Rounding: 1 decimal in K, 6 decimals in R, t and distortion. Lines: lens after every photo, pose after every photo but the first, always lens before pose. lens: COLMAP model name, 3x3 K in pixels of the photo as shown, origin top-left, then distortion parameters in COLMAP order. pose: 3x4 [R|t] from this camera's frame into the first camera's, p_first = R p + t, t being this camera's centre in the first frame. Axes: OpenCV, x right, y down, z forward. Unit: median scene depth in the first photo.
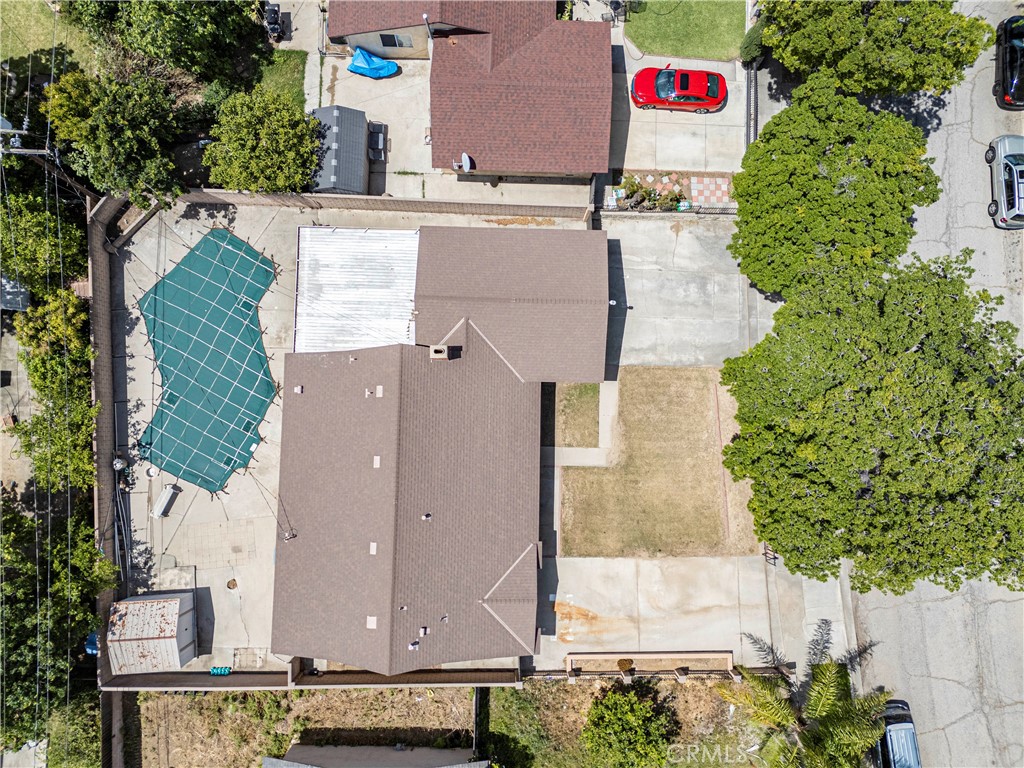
lens RADIAL K [[739.0, 0, 512.0], [0, 739.0, 384.0], [0, 0, 1]] dist [0.083793, -0.091566]
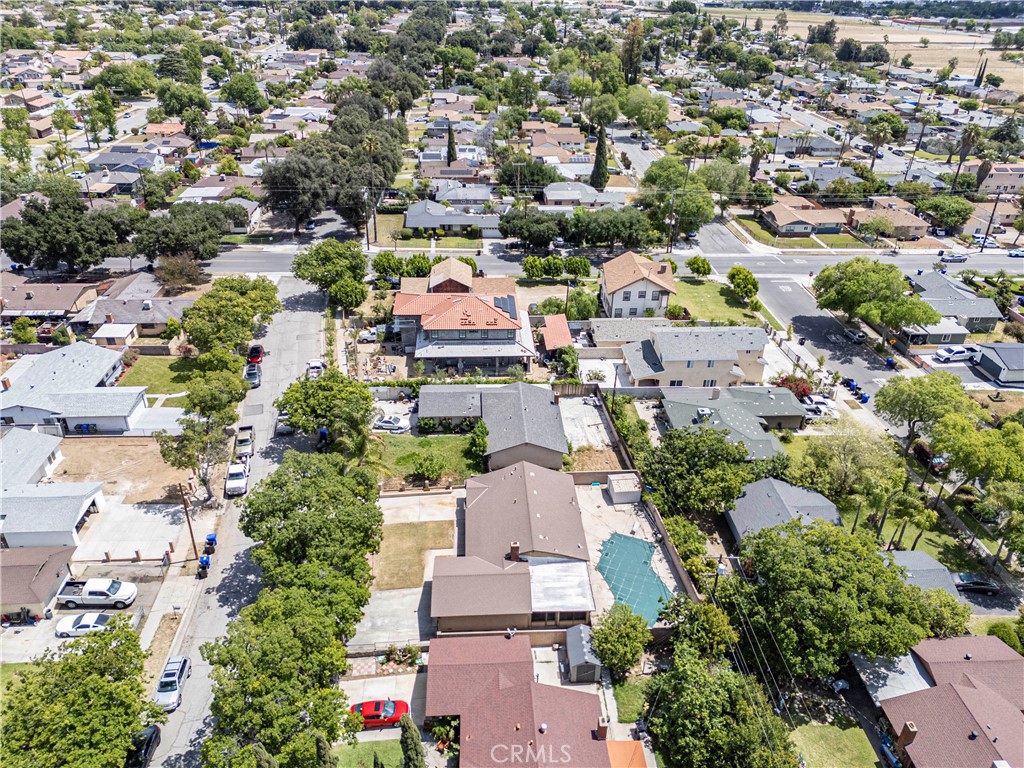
lens RADIAL K [[739.0, 0, 512.0], [0, 739.0, 384.0], [0, 0, 1]] dist [0.083793, -0.091566]
pose [[-0.993661, -0.035190, -0.106771, 0.146308], [-0.077620, -0.472279, 0.878025, -1.498348], [-0.081324, 0.880746, 0.466554, -0.355175]]
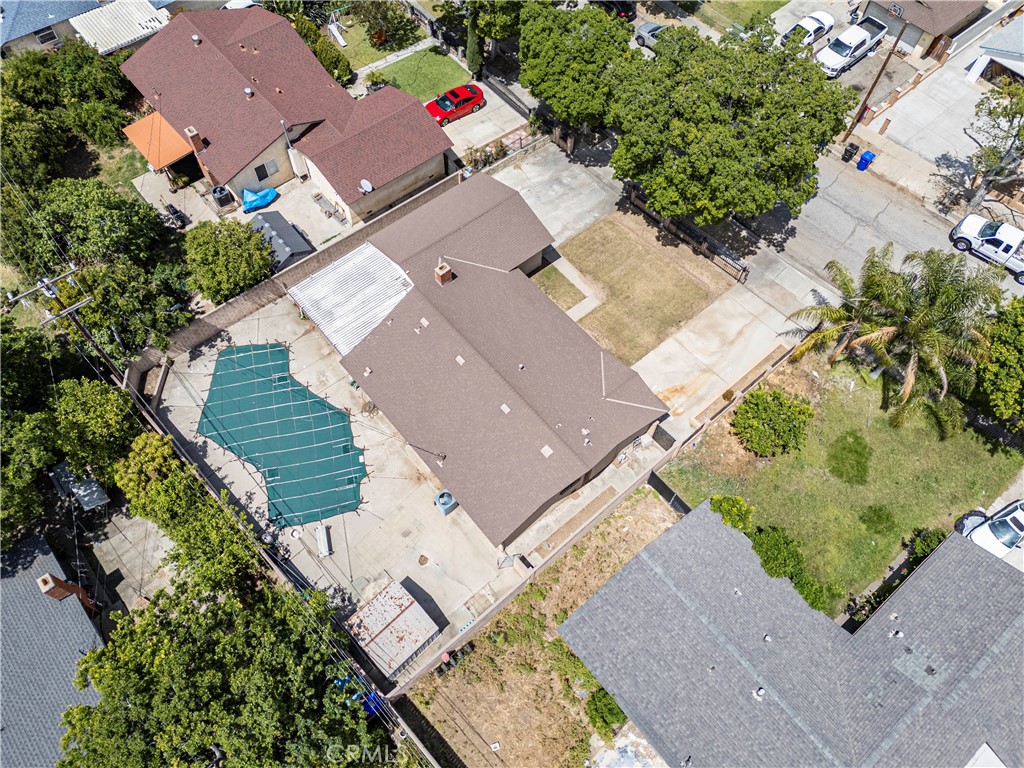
lens RADIAL K [[739.0, 0, 512.0], [0, 739.0, 384.0], [0, 0, 1]] dist [0.083793, -0.091566]
pose [[0.753941, -0.575765, 0.316335, -0.458357], [0.655317, 0.692991, -0.300537, 0.481751], [-0.046179, 0.433887, 0.899783, -0.047882]]
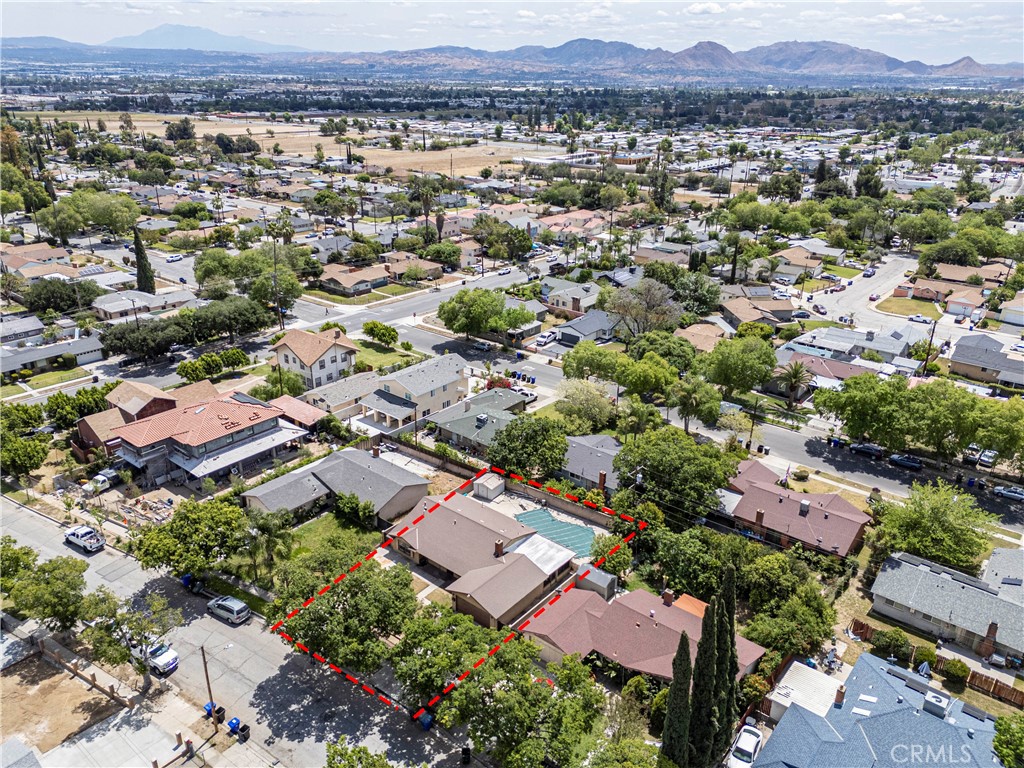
lens RADIAL K [[739.0, 0, 512.0], [0, 739.0, 384.0], [0, 0, 1]] dist [0.083793, -0.091566]
pose [[-0.621356, 0.233162, -0.748033, 1.474965], [-0.782795, -0.226031, 0.579777, -1.268837], [-0.033897, 0.945804, 0.322964, -0.302282]]
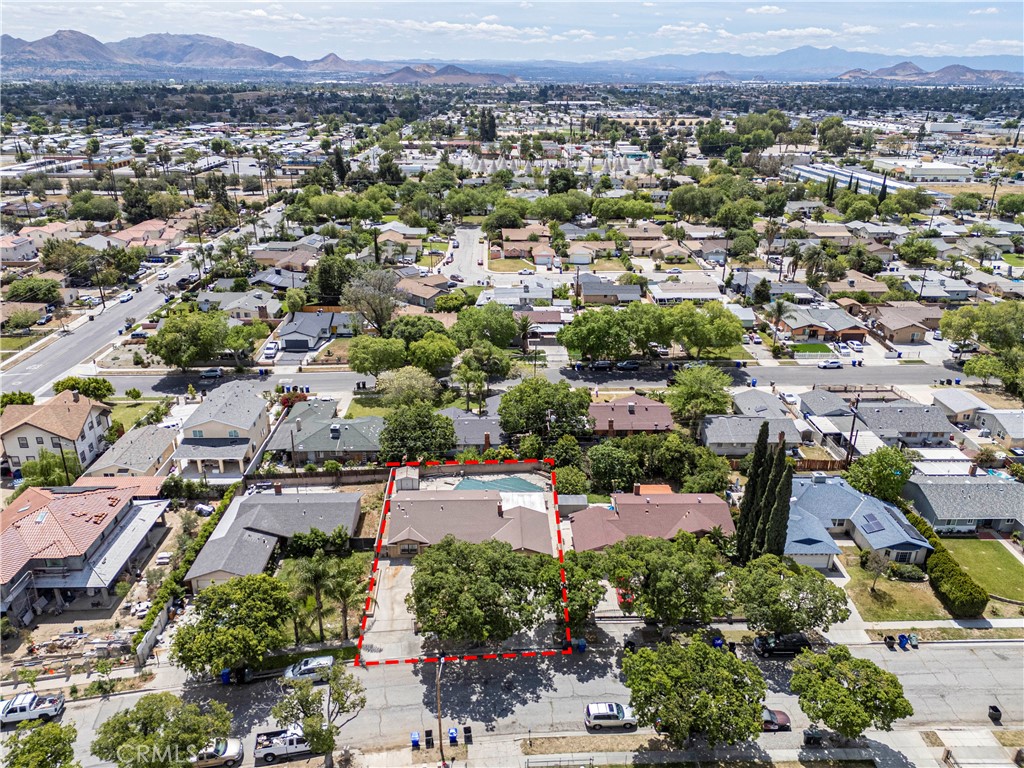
lens RADIAL K [[739.0, 0, 512.0], [0, 739.0, 384.0], [0, 0, 1]] dist [0.083793, -0.091566]
pose [[0.052143, 0.322241, -0.945220, 2.188102], [-0.998521, 0.031388, -0.044383, 0.020742], [0.015366, 0.946137, 0.323401, -0.324931]]
